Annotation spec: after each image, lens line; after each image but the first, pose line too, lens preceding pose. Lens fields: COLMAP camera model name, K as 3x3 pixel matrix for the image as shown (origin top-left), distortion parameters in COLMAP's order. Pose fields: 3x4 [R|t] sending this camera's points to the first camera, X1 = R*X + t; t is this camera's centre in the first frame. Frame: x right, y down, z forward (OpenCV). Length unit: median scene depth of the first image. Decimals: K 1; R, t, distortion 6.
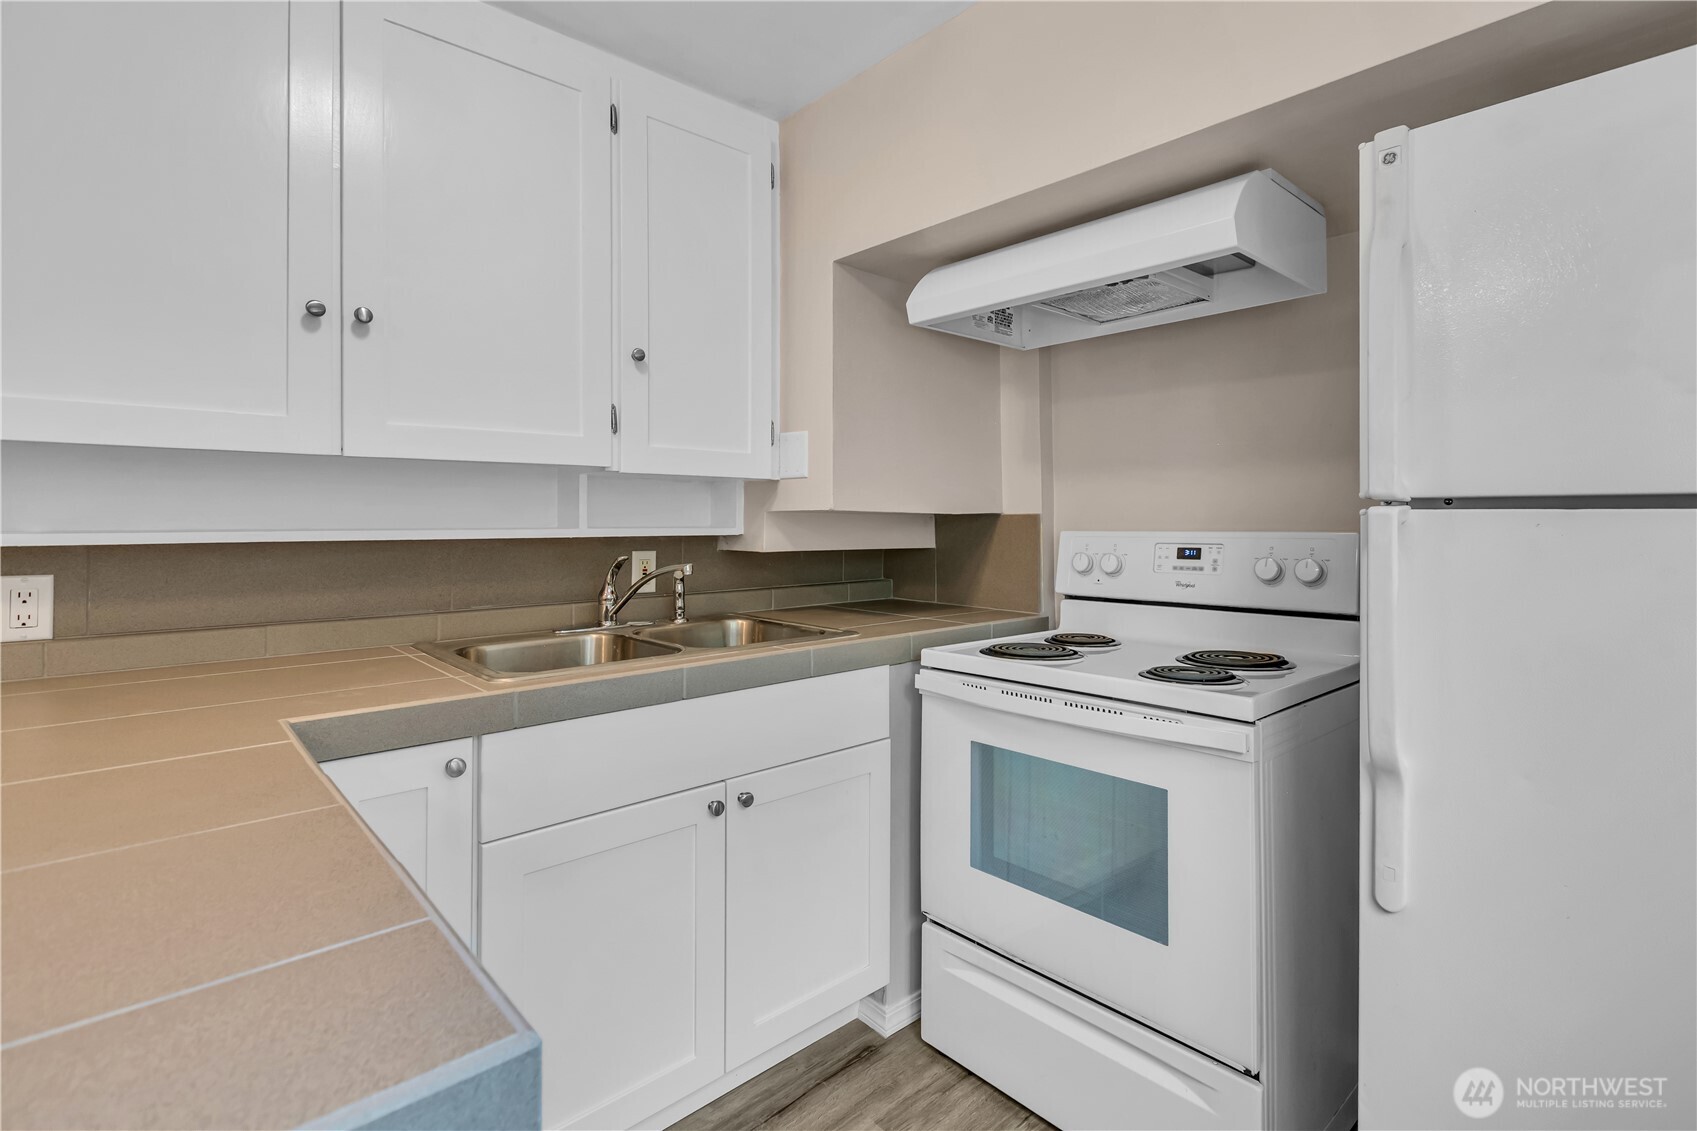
lens RADIAL K [[801.6, 0, 845.3], [0, 801.6, 516.1], [0, 0, 1]] dist [-0.012223, 0.000801]
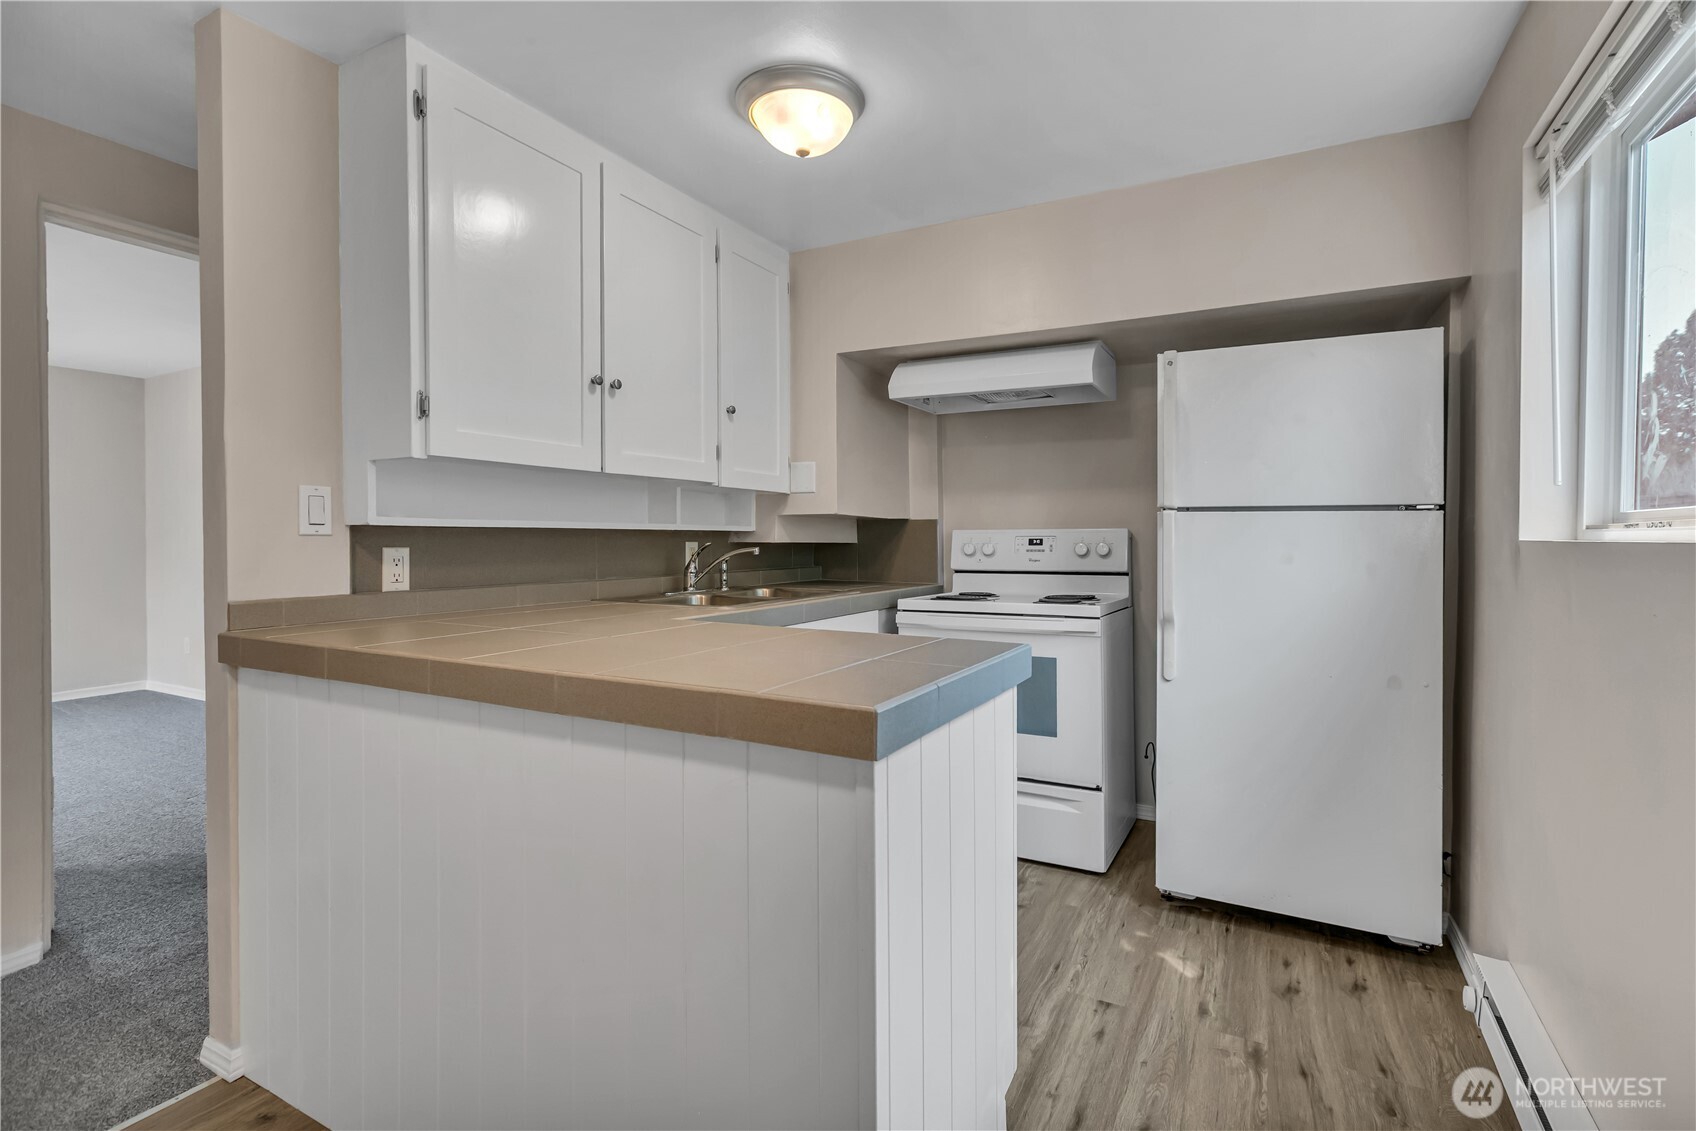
lens RADIAL K [[801.1, 0, 834.4], [0, 801.1, 536.6], [0, 0, 1]] dist [-0.012223, 0.000801]
pose [[0.945645, 0.004693, 0.325166, -0.508126], [-0.005737, 0.999981, 0.002249, 0.032344], [-0.325149, -0.003992, 0.945654, -0.455791]]
